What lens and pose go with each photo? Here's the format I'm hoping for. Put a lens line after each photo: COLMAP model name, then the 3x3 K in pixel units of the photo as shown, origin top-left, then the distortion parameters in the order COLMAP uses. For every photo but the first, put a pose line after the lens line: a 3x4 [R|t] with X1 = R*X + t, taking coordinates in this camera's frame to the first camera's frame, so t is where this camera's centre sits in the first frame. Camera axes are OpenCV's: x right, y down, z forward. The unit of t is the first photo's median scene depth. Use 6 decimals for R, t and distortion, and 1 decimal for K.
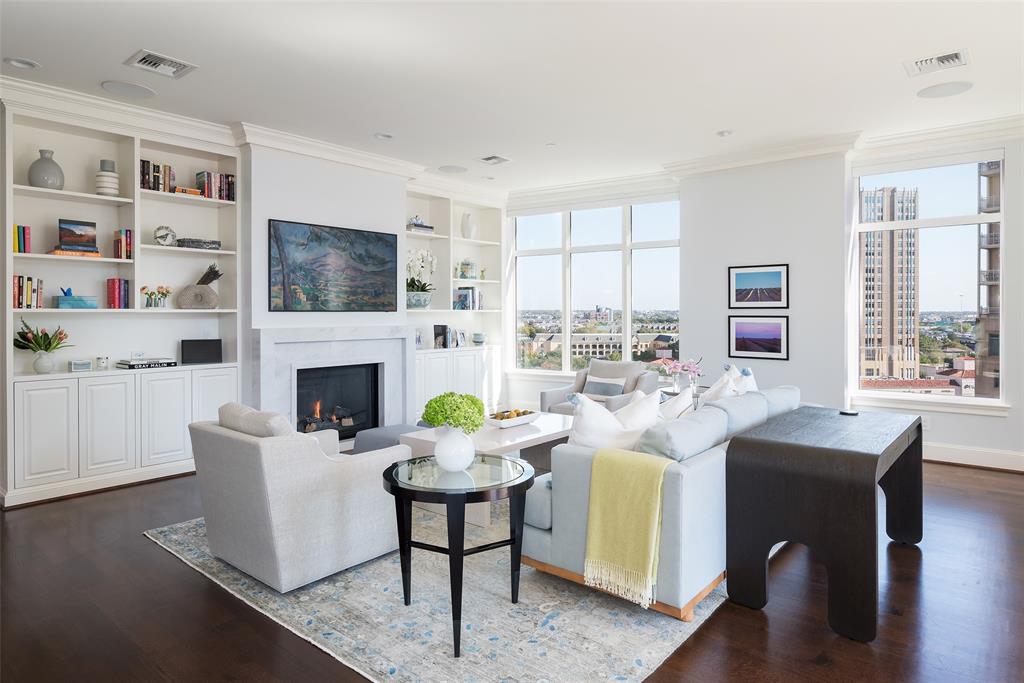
lens RADIAL K [[585.5, 0, 491.6], [0, 585.5, 316.7], [0, 0, 1]] dist [0.003703, -0.003467]
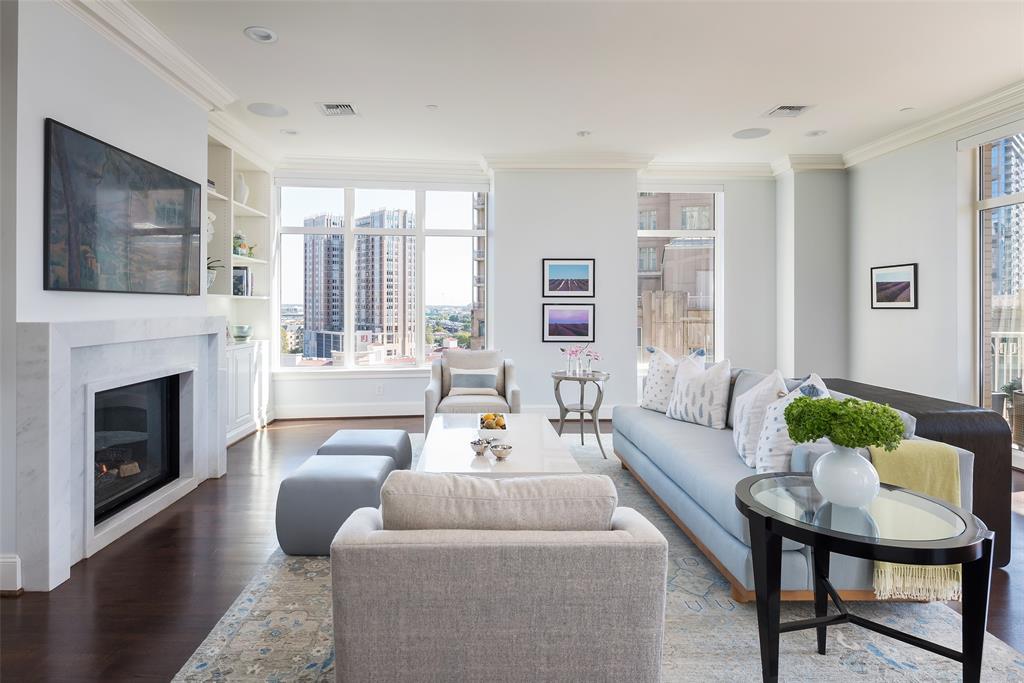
lens RADIAL K [[543.1, 0, 460.2], [0, 543.1, 305.5], [0, 0, 1]] dist [-0.001693, 0.001012]
pose [[0.764963, 0.002799, 0.644068, -0.383842], [0.001706, 0.999978, -0.006372, 0.008427], [-0.644072, 0.005973, 0.764941, 0.352021]]
